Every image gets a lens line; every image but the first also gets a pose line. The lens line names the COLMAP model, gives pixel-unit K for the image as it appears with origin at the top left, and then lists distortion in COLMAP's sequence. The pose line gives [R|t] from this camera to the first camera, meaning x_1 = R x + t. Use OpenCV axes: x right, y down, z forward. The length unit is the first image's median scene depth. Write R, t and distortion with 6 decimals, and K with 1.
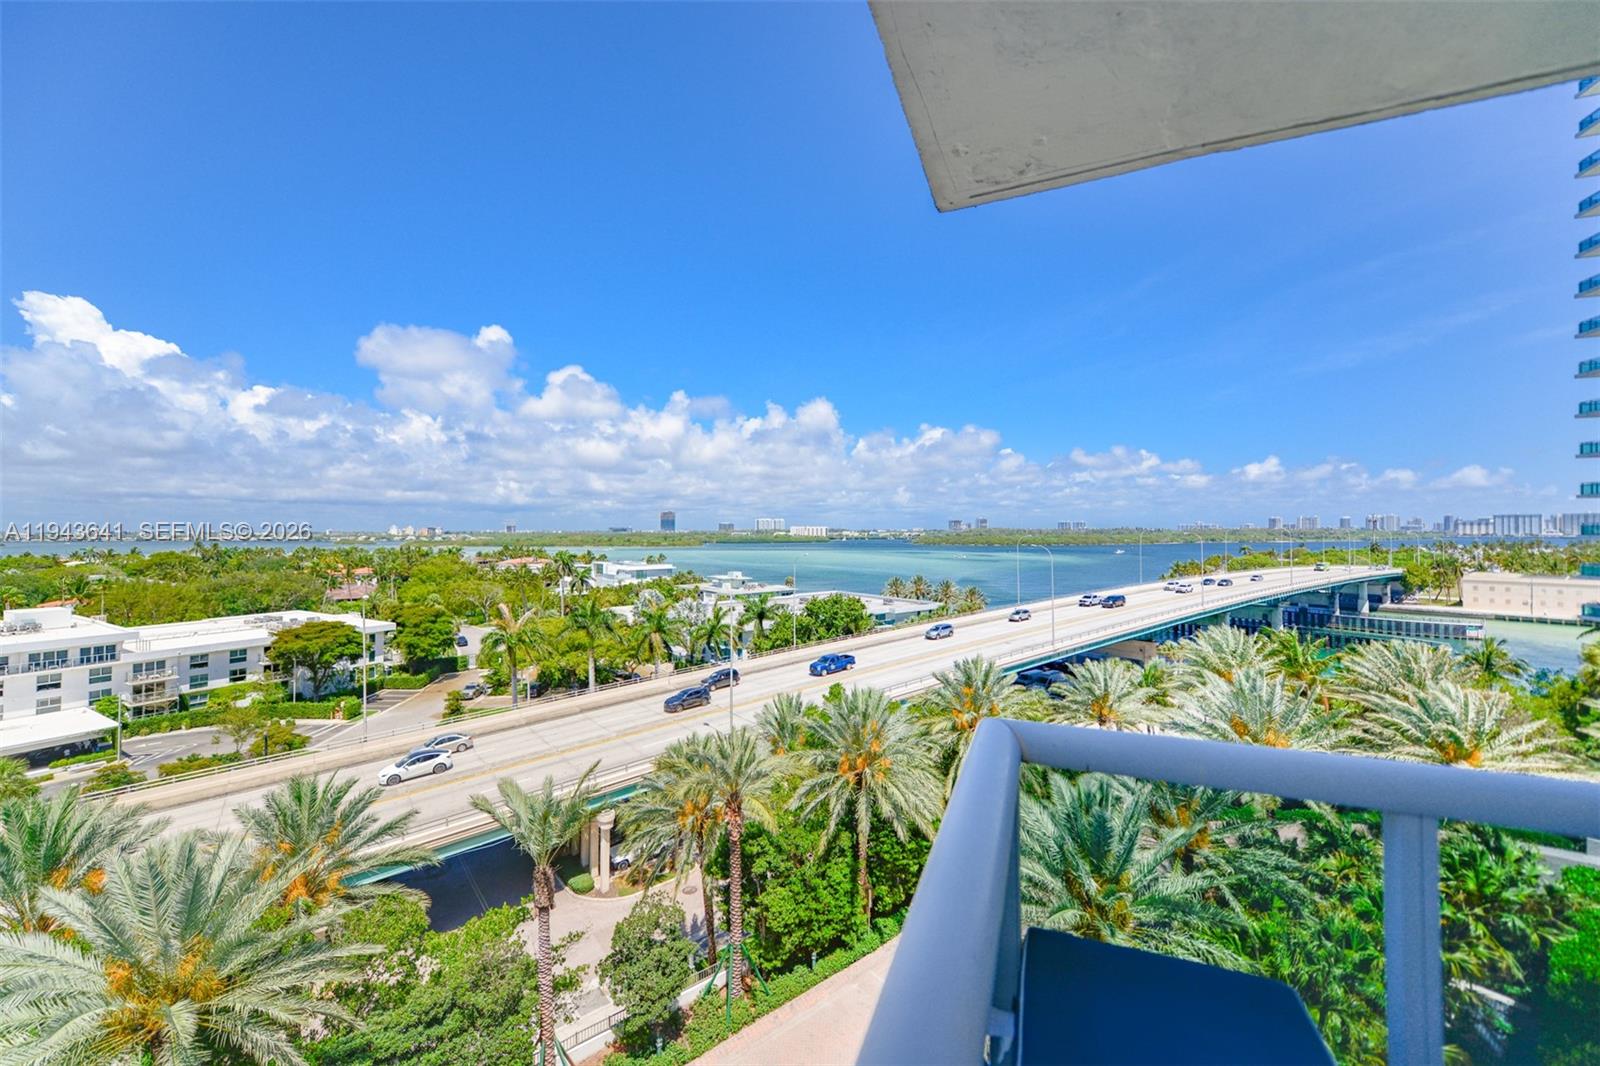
lens RADIAL K [[630.7, 0, 791.7], [0, 630.7, 526.5], [0, 0, 1]] dist [0.006080, 0.000360]
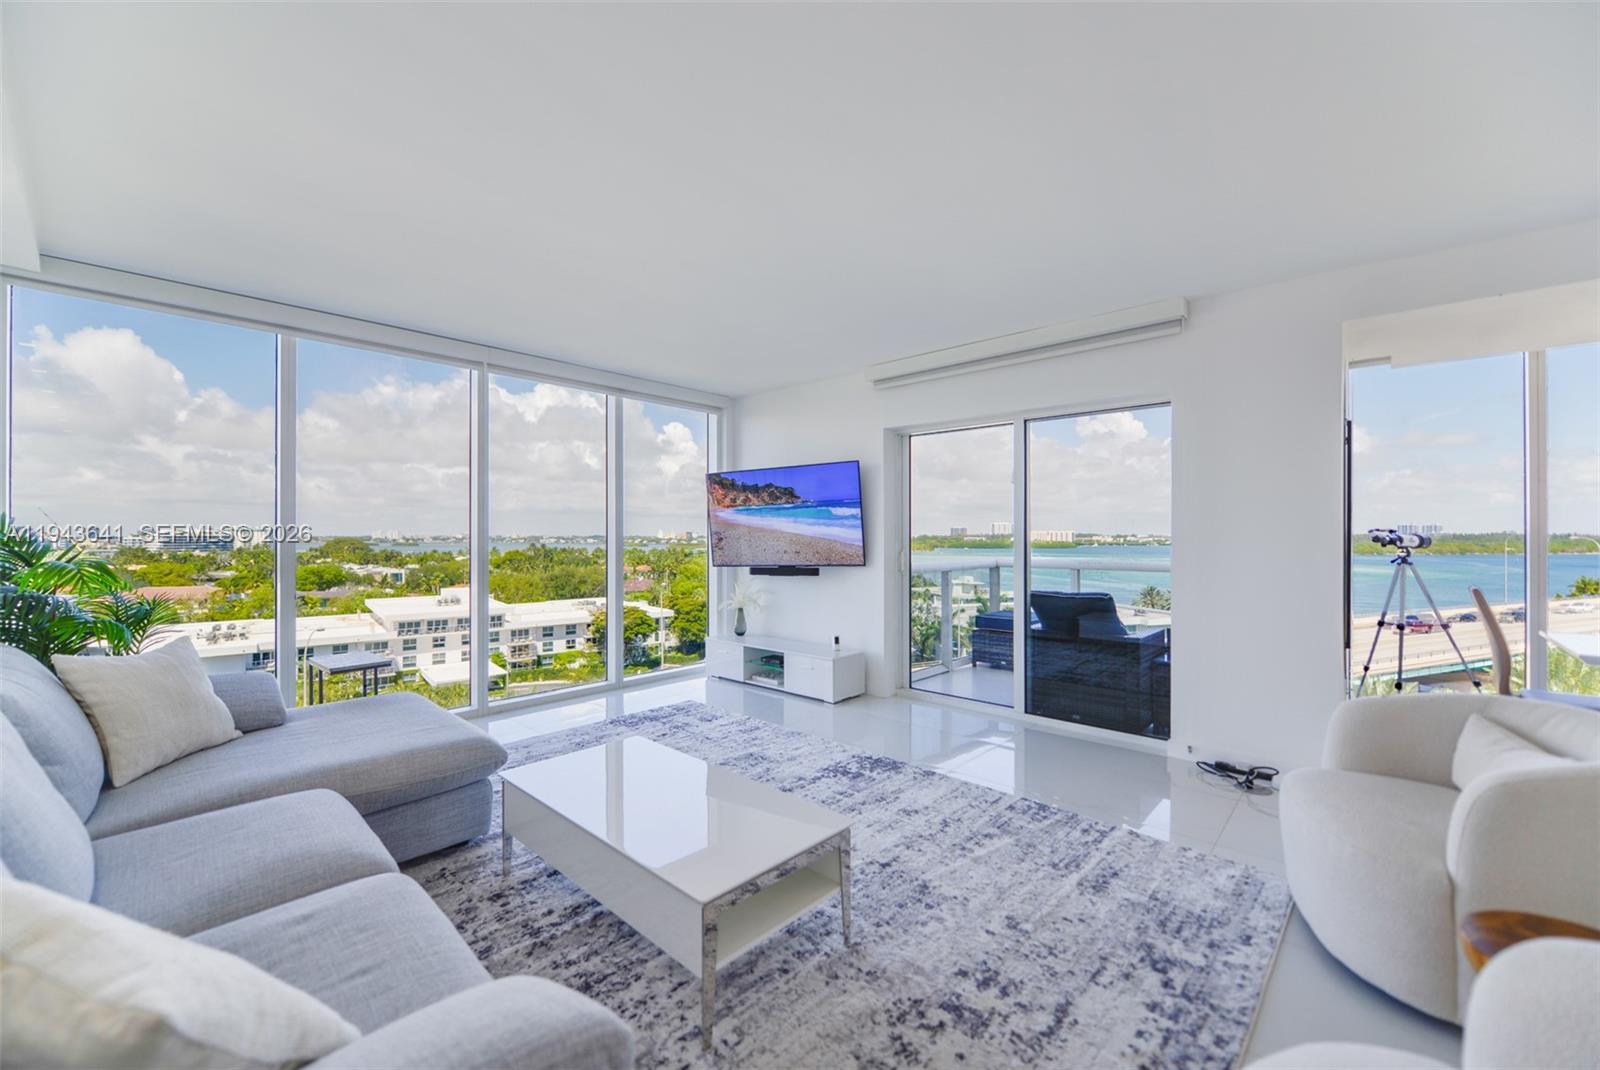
lens RADIAL K [[638.7, 0, 787.2], [0, 638.7, 533.4], [0, 0, 1]] dist [0.001126, -0.000765]
pose [[0.933902, 0.000983, -0.357528, 0.012470], [0.000436, 0.999992, 0.003888, 0.002398], [0.357529, -0.003787, 0.933894, -0.074777]]
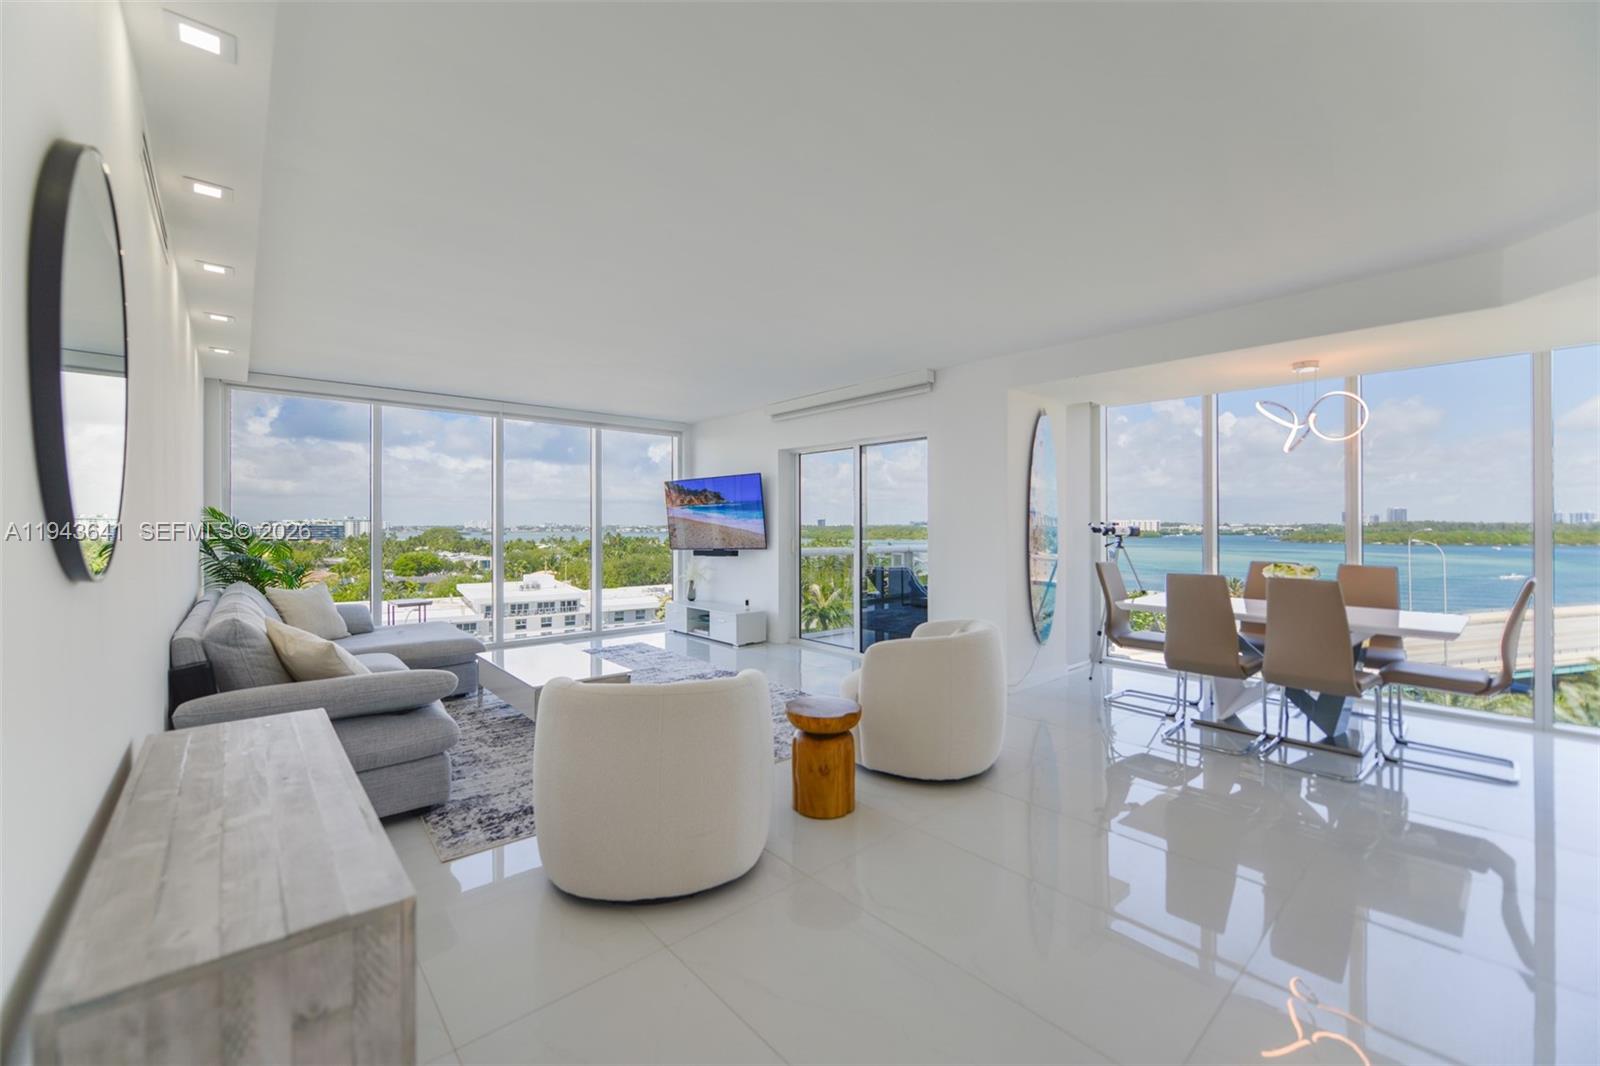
lens RADIAL K [[635.9, 0, 789.9], [0, 635.9, 527.2], [0, 0, 1]] dist [-0.000584, 0.000086]
pose [[0.892231, 0.003077, -0.451570, 0.039870], [0.001971, 0.999941, 0.010707, 0.001934], [0.451576, -0.010443, 0.892172, -0.089545]]
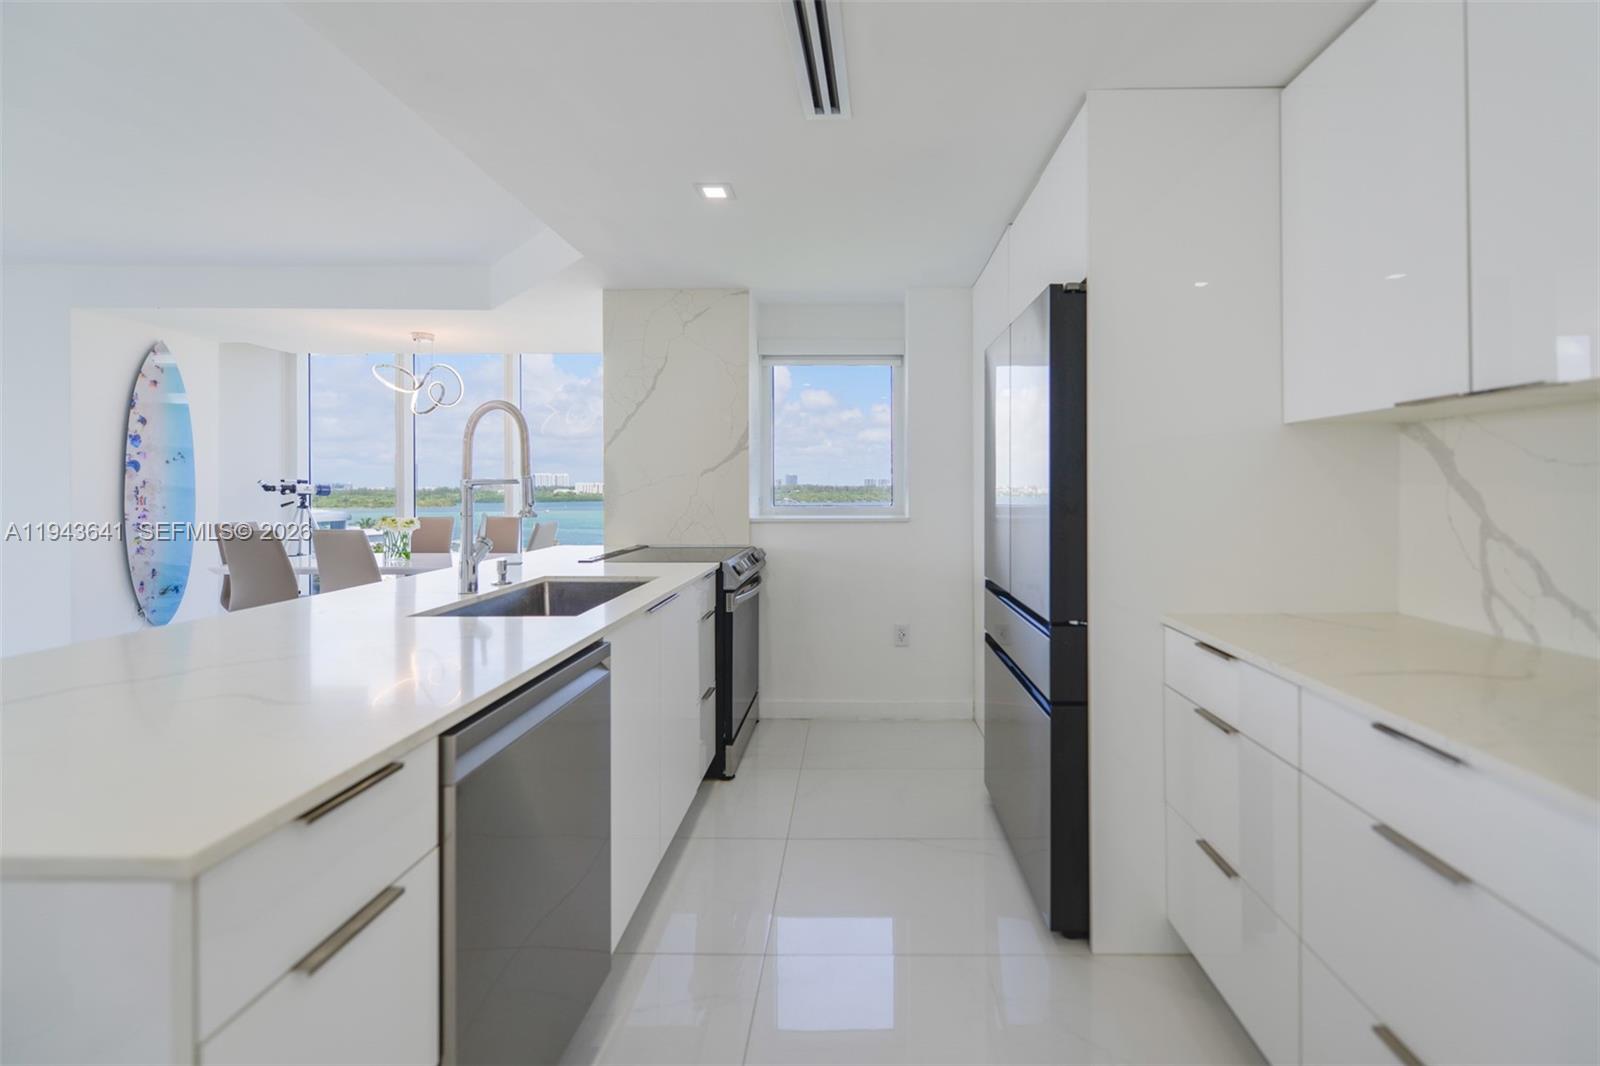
lens RADIAL K [[685.4, 0, 841.5], [0, 685.4, 487.2], [0, 0, 1]] dist [0.006281, 0.000002]
pose [[0.930955, 0.001594, 0.365130, 0.066649], [-0.003509, 0.999983, 0.004580, 0.002457], [-0.365117, -0.005545, 0.930945, -0.095704]]
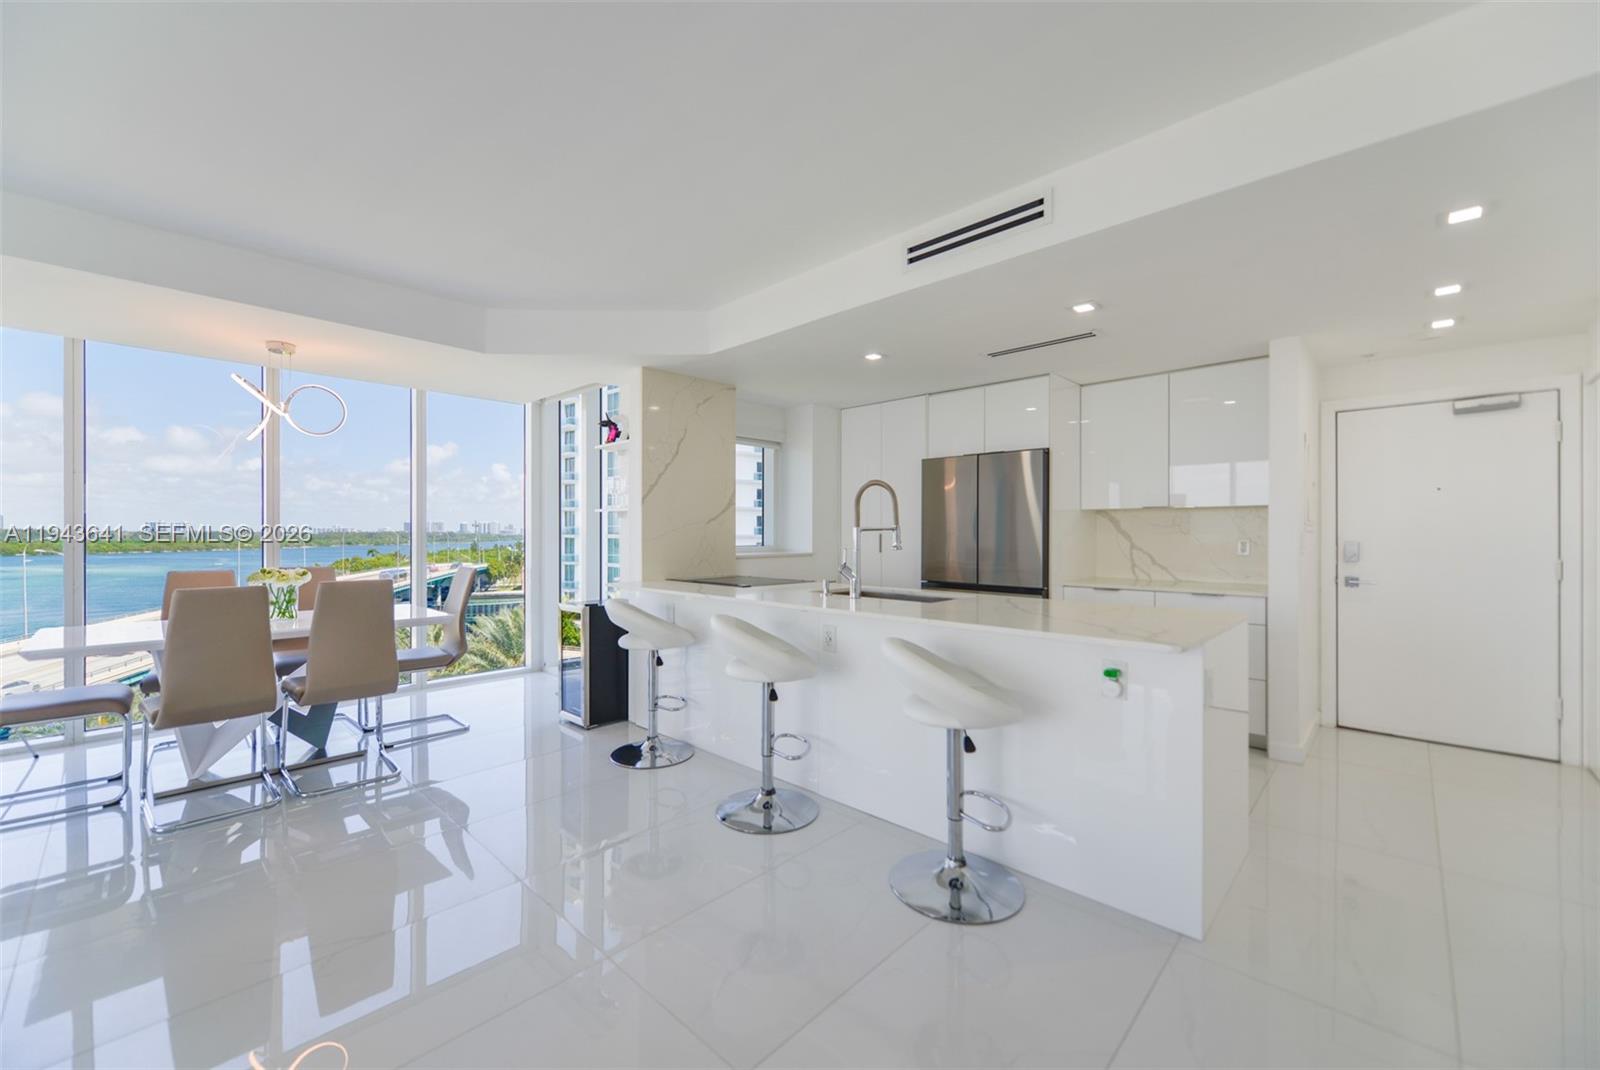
lens RADIAL K [[635.9, 0, 789.9], [0, 635.9, 529.2], [0, 0, 1]] dist [-0.000584, 0.000086]
pose [[0.370047, 0.007835, 0.928980, 0.024923], [-0.007334, 0.999958, -0.005512, 0.002669], [-0.928984, -0.004774, 0.370089, -0.076353]]
